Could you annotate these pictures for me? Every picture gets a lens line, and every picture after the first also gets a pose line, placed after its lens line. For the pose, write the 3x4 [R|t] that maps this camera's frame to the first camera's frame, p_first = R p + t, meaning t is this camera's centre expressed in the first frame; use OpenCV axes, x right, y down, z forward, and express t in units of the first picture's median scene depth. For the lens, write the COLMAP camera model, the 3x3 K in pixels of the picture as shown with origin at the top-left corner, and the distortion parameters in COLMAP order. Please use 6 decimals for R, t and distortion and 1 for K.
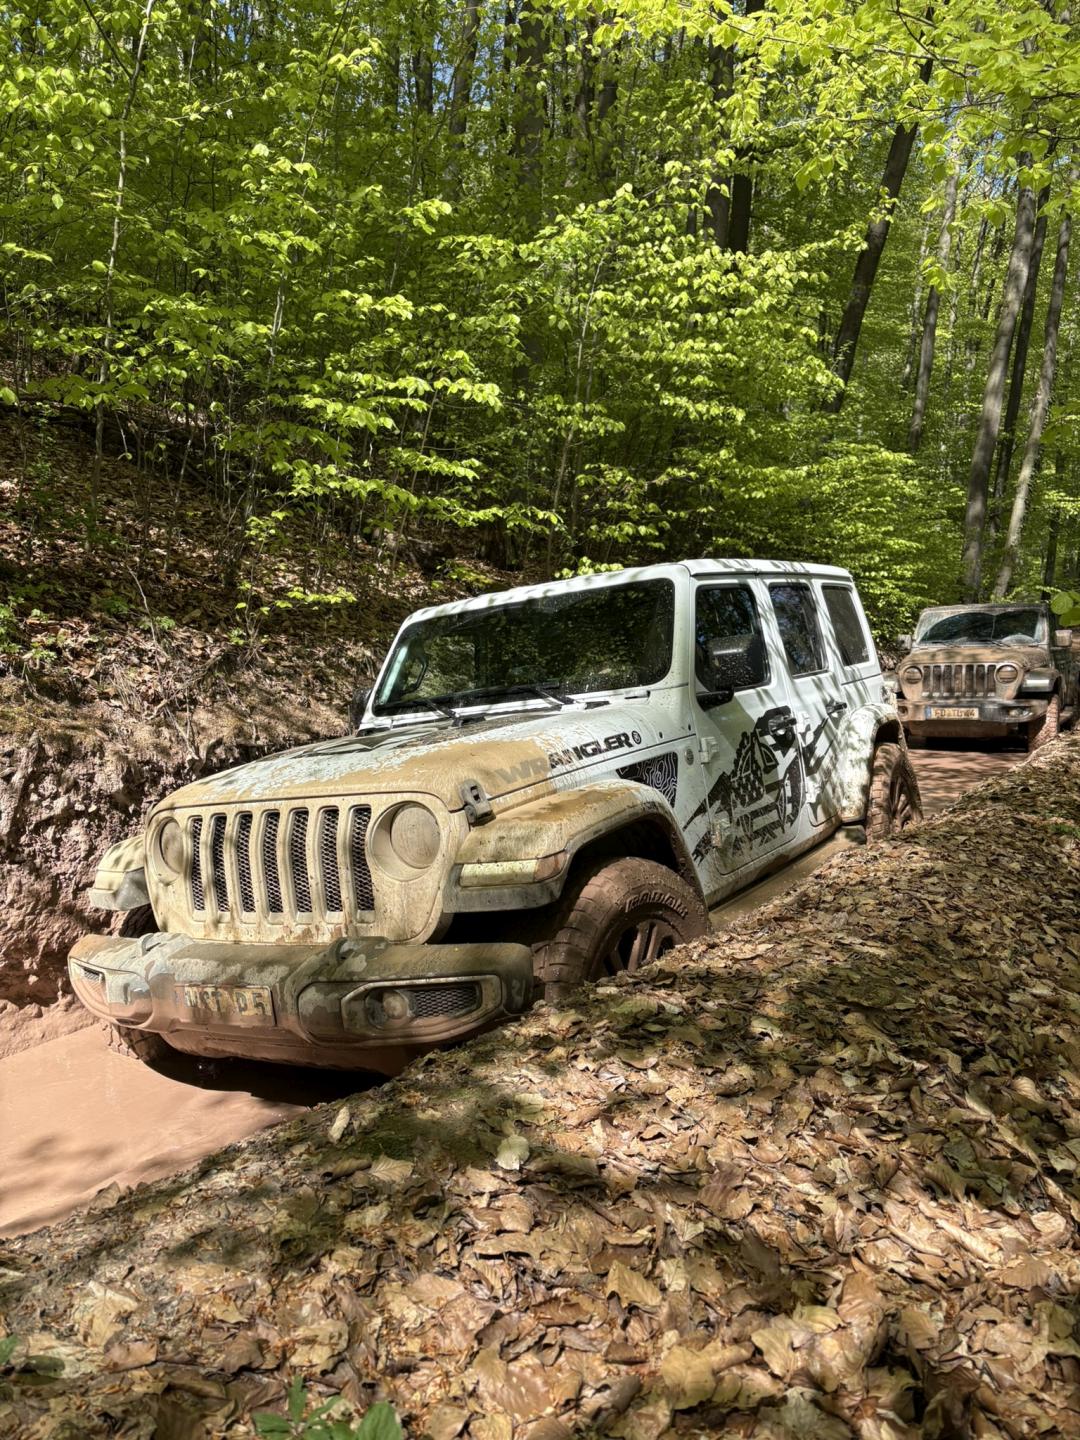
lens RADIAL K [[1127.0, 0, 539.4], [0, 1127.0, 713.5], [0, 0, 1]] dist [0.013416, -0.020692]
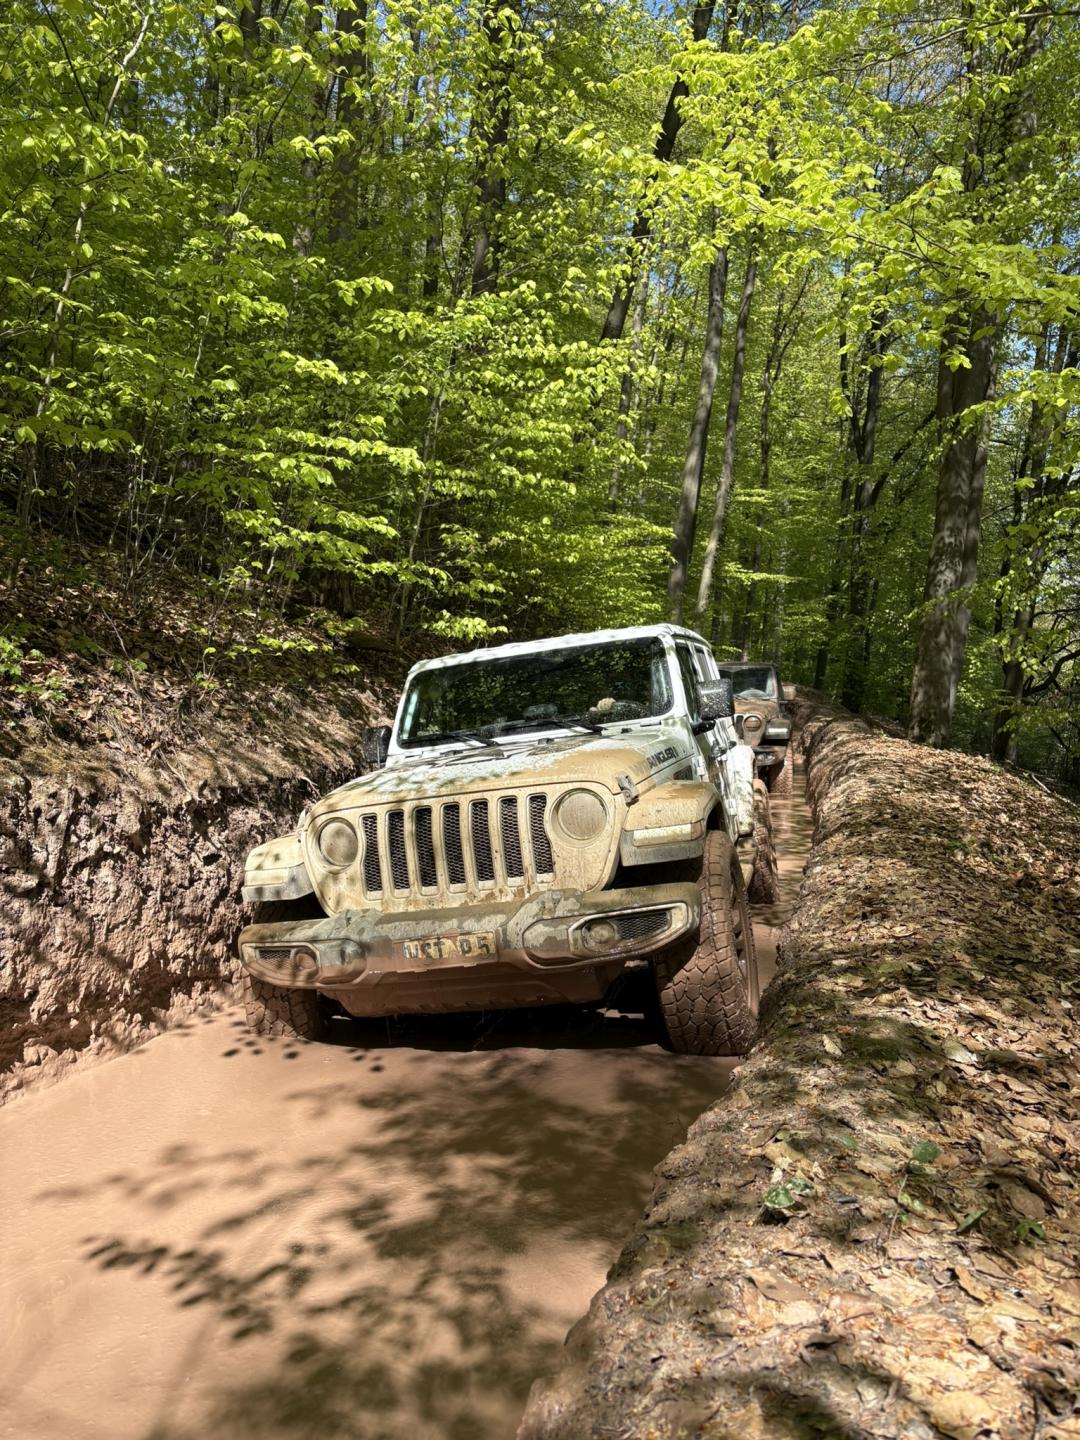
lens RADIAL K [[1127.0, 0, 535.0], [0, 1127.0, 720.3], [0, 0, 1]] dist [0.013416, -0.020692]
pose [[0.954225, 0.008285, 0.298976, -0.352262], [0.002693, 0.999338, -0.036288, 0.007000], [-0.299079, 0.035432, 0.953570, -0.072202]]
